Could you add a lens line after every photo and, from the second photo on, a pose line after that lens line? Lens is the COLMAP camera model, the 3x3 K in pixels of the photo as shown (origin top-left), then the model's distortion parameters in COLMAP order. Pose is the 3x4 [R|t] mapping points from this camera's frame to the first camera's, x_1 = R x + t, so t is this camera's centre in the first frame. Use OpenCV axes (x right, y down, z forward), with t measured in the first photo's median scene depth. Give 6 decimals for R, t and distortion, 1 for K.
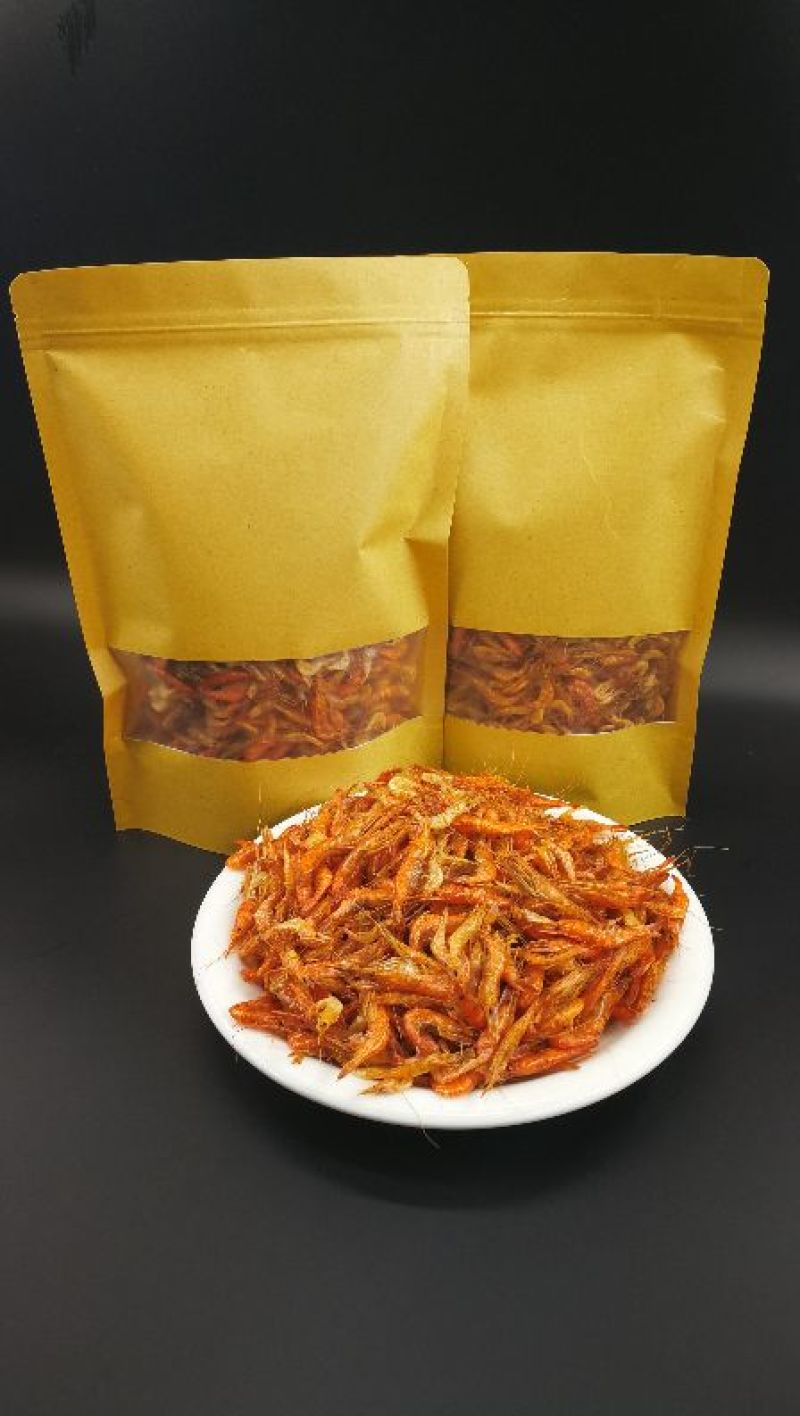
lens RADIAL K [[1203.4, 0, 400.0], [0, 1203.4, 708.0], [0, 0, 1]] dist [0.138665, -0.001335]
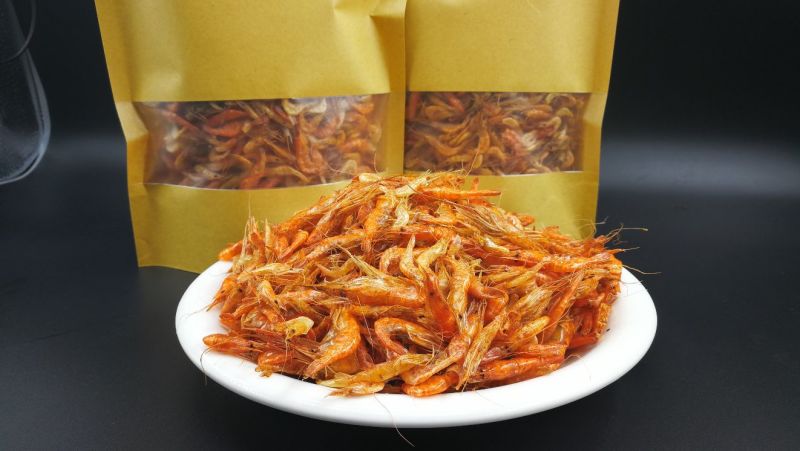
lens RADIAL K [[668.7, 0, 400.0], [0, 668.7, 225.5], [0, 0, 1]] dist [0.002314, 0.001911]
pose [[0.998897, -0.012696, 0.045215, 0.000700], [0.021806, 0.978072, -0.207124, 0.226123], [-0.041593, 0.207882, 0.977269, 0.350376]]
